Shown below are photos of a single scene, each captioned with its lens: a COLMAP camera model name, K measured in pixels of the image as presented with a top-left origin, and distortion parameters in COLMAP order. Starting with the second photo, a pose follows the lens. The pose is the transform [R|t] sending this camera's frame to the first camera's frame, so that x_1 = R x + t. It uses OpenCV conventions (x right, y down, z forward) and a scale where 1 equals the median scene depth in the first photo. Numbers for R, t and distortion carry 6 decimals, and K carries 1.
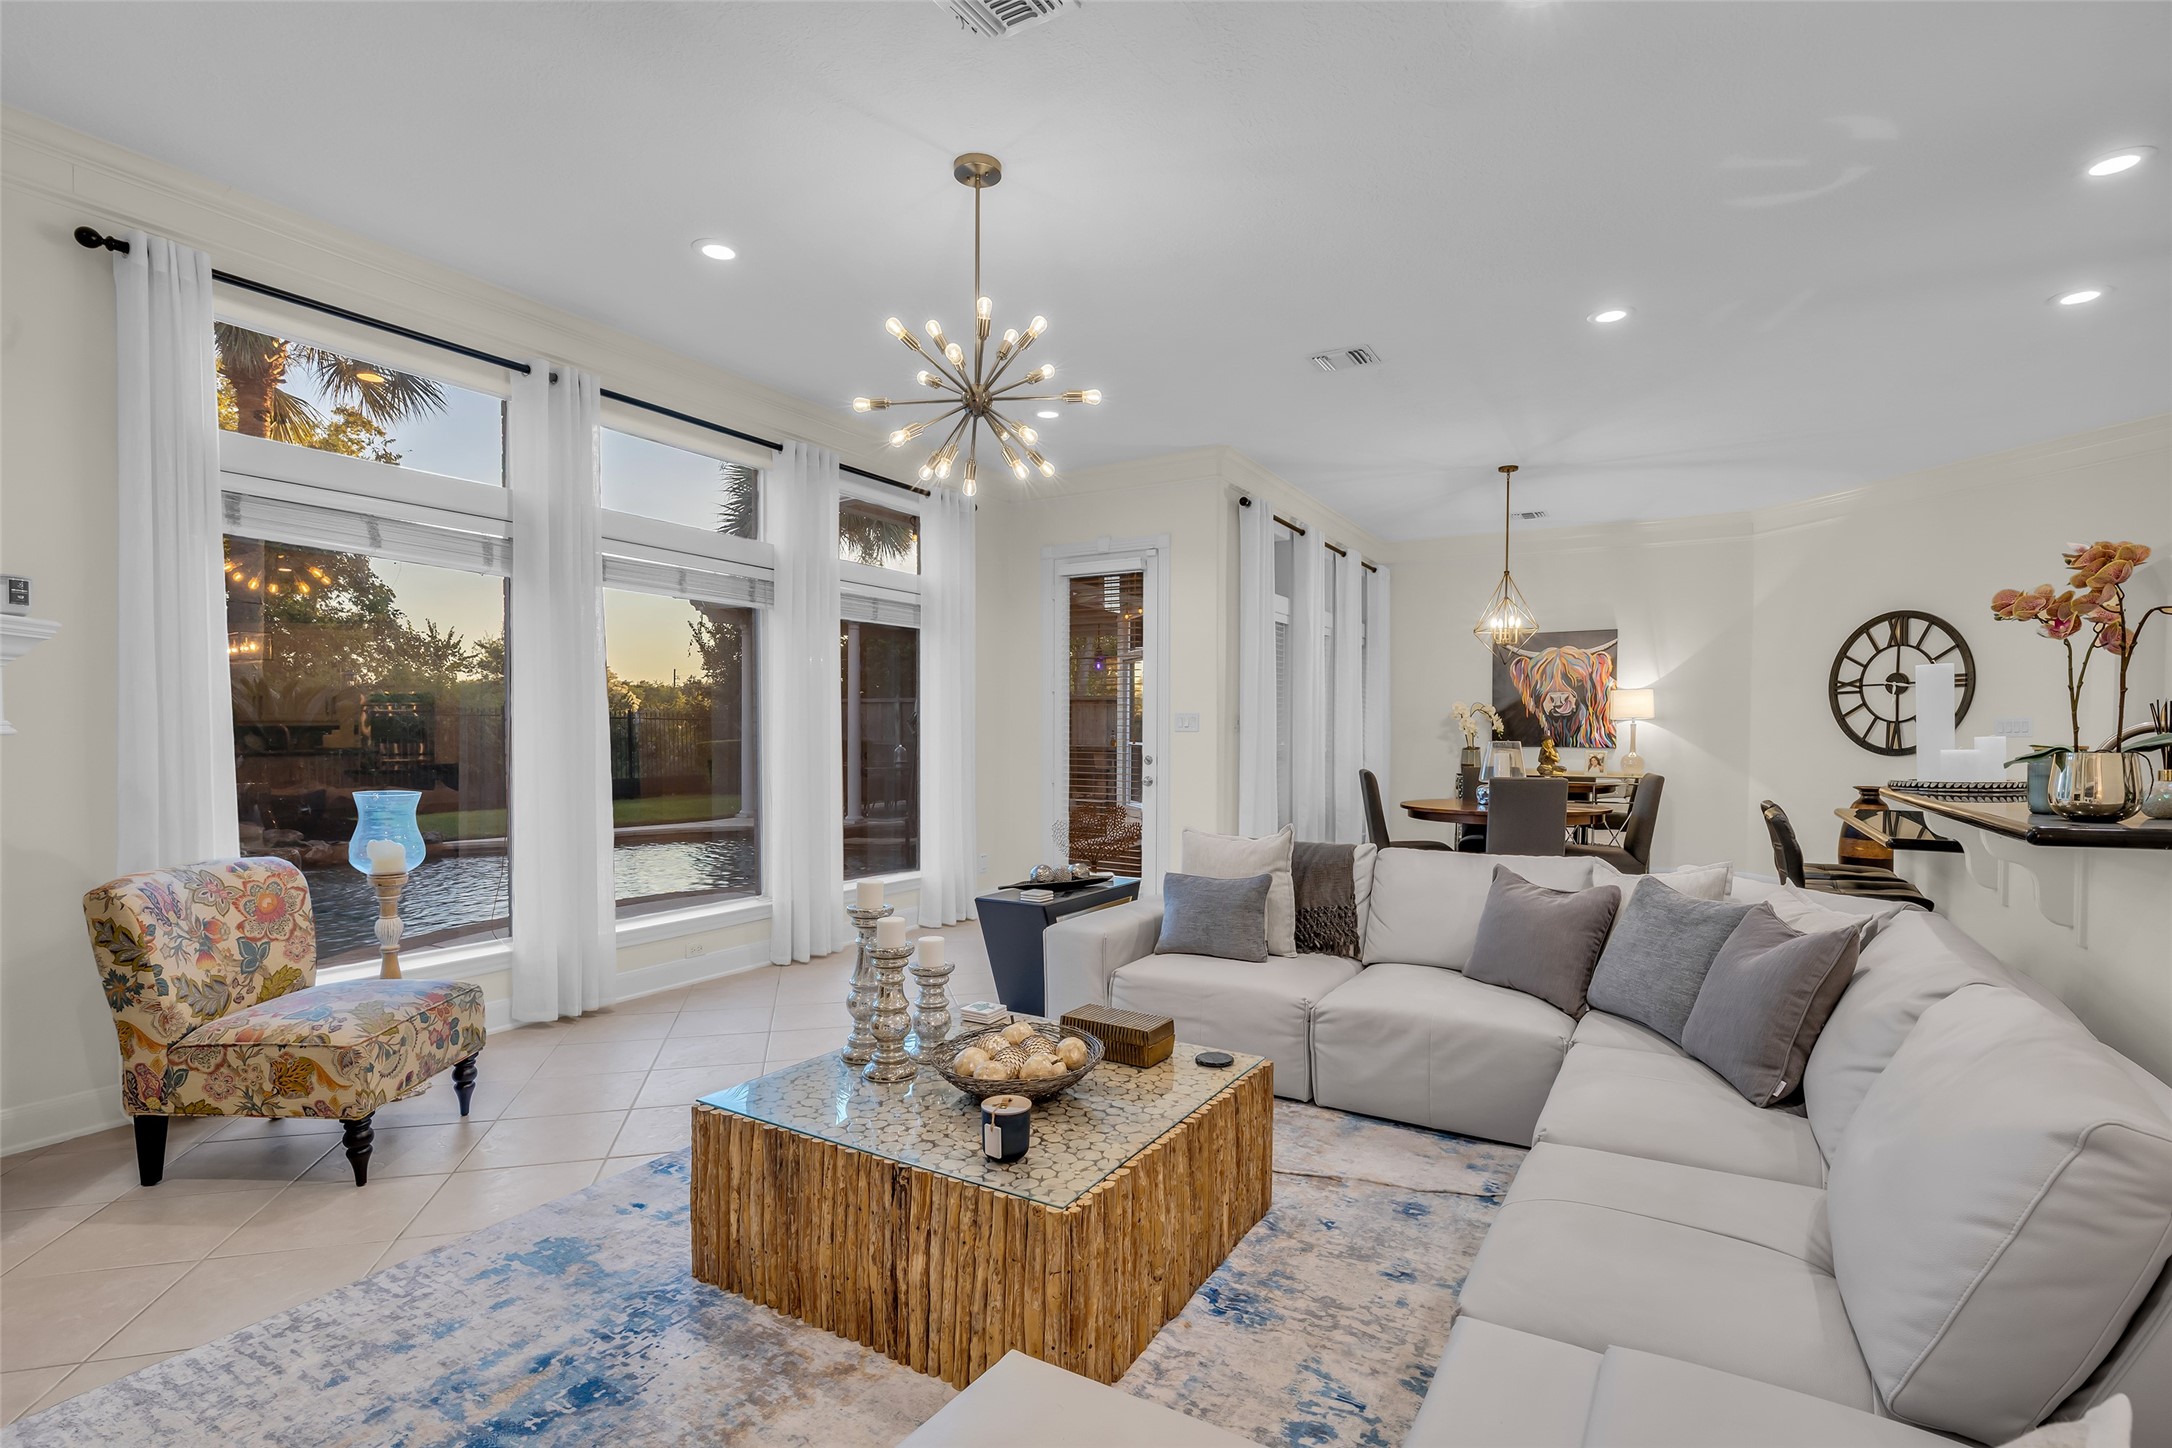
lens RADIAL K [[1024.8, 0, 1097.6], [0, 1024.8, 764.5], [0, 0, 1]] dist [-0.018451, 0.005543]
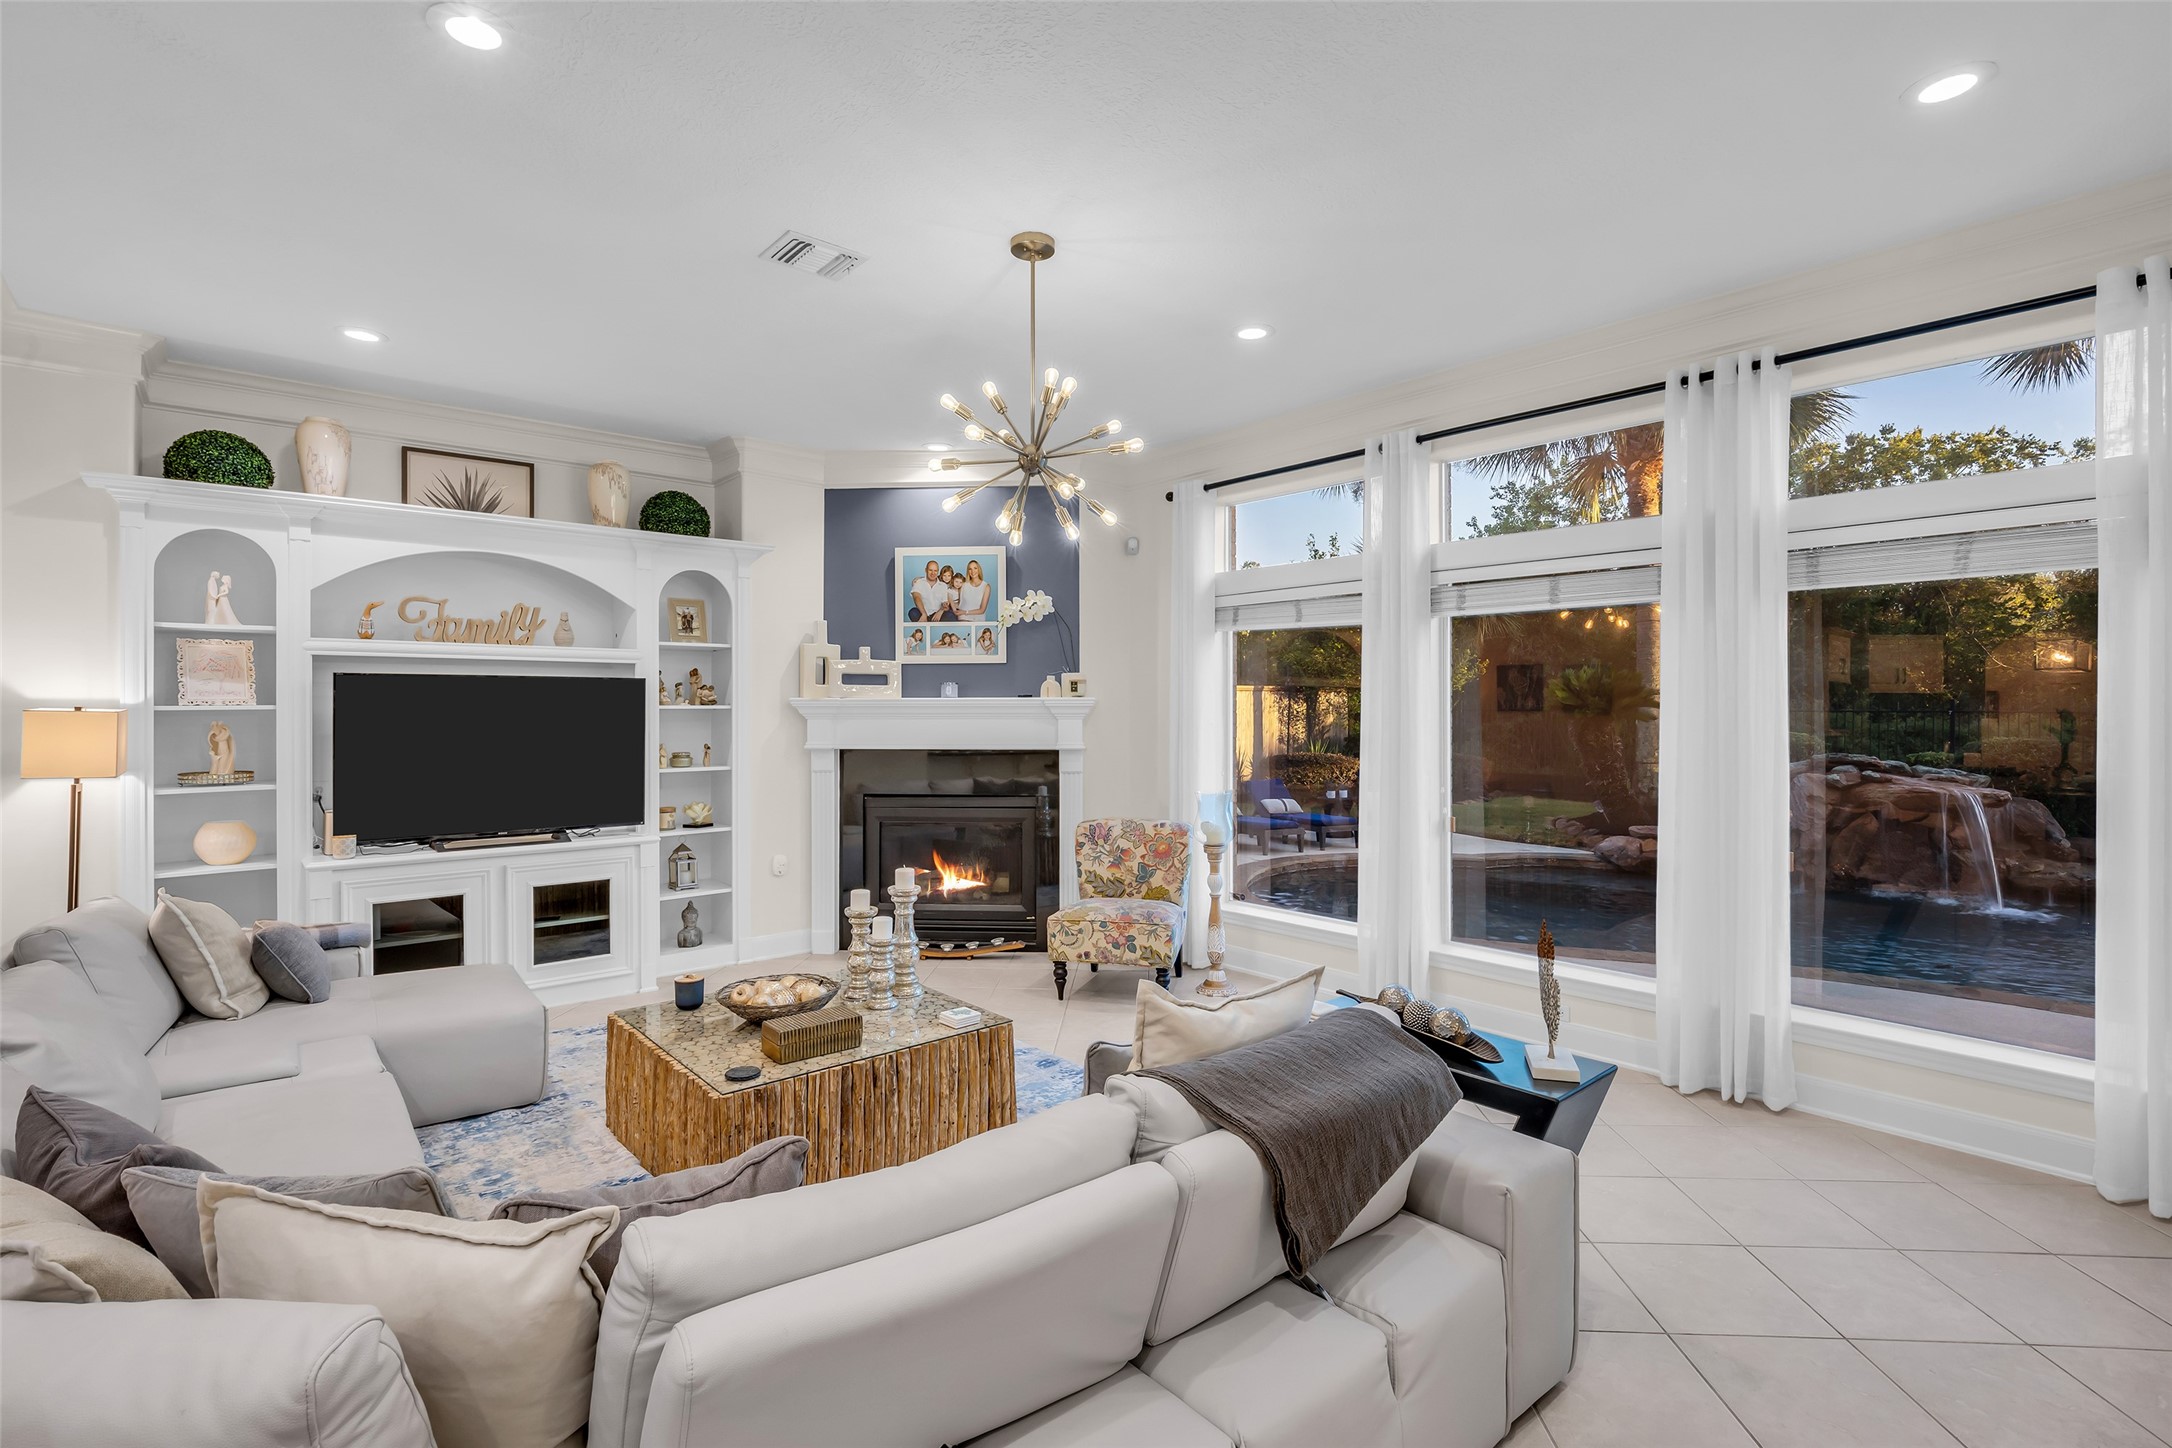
lens RADIAL K [[1024.8, 0, 1097.6], [0, 1024.8, 710.1], [0, 0, 1]] dist [-0.018451, 0.005543]
pose [[-0.322054, -0.005809, -0.946704, 0.956324], [-0.036500, 0.999314, 0.006285, -0.115570], [0.946018, 0.036579, -0.322045, 1.563819]]
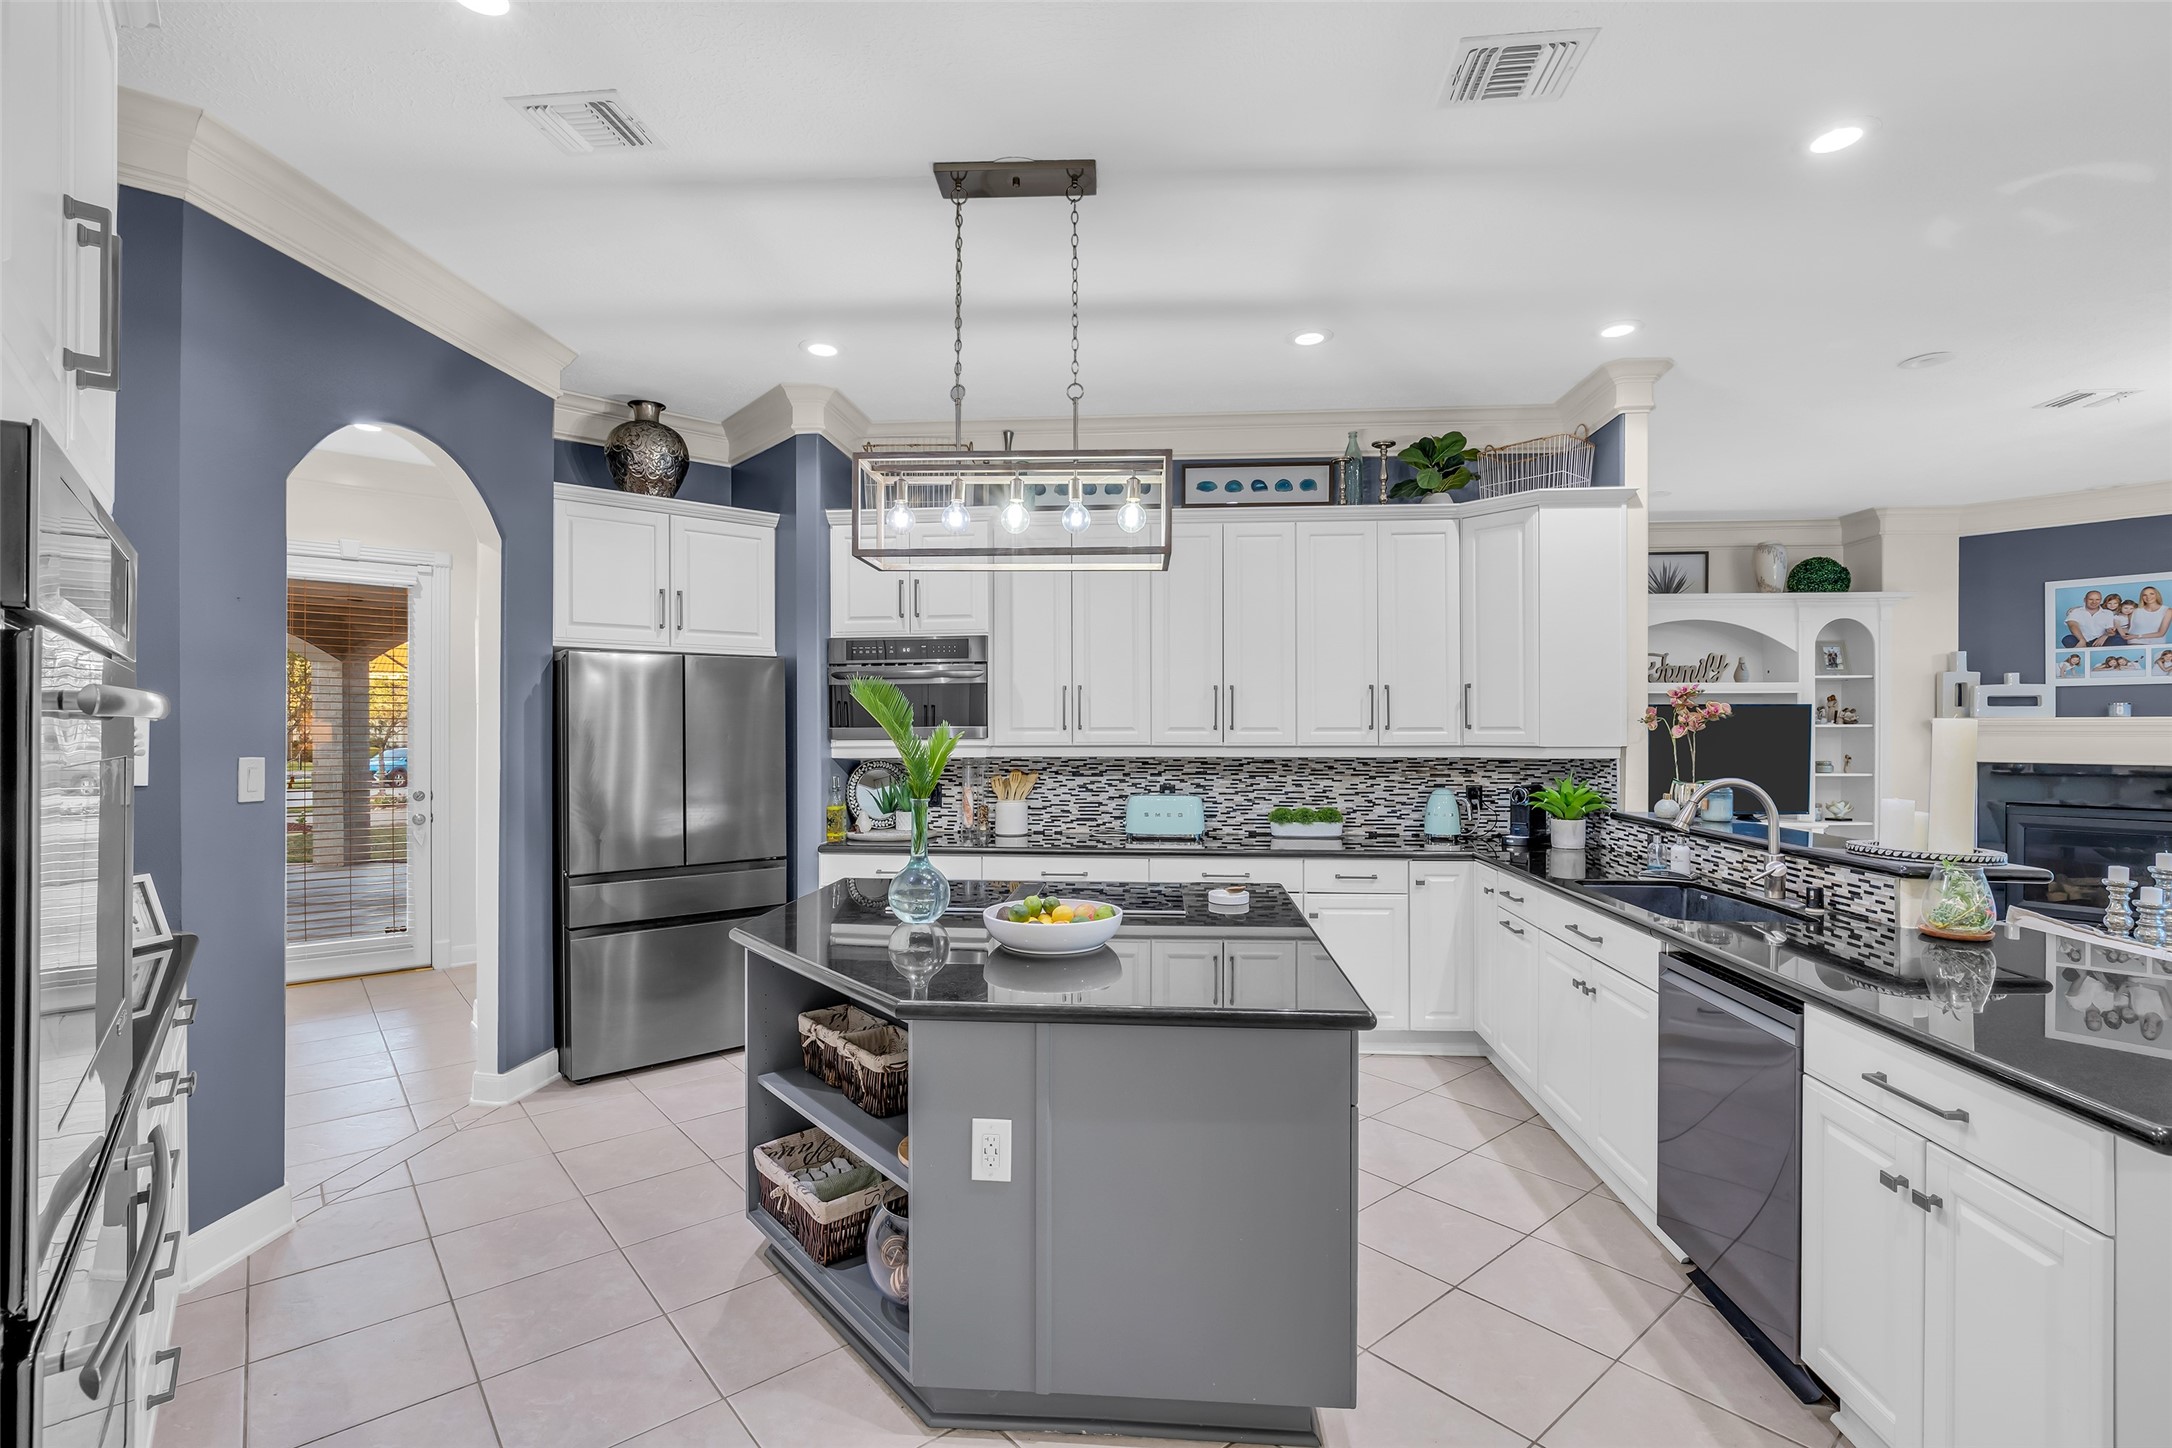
lens RADIAL K [[1024.8, 0, 1055.0], [0, 1024.8, 720.3], [0, 0, 1]] dist [-0.018451, 0.005543]
pose [[-0.909663, -0.008650, -0.415256, 2.133551], [-0.020708, 0.999484, 0.024542, -0.114879], [0.414830, 0.030924, -0.909373, 1.657788]]
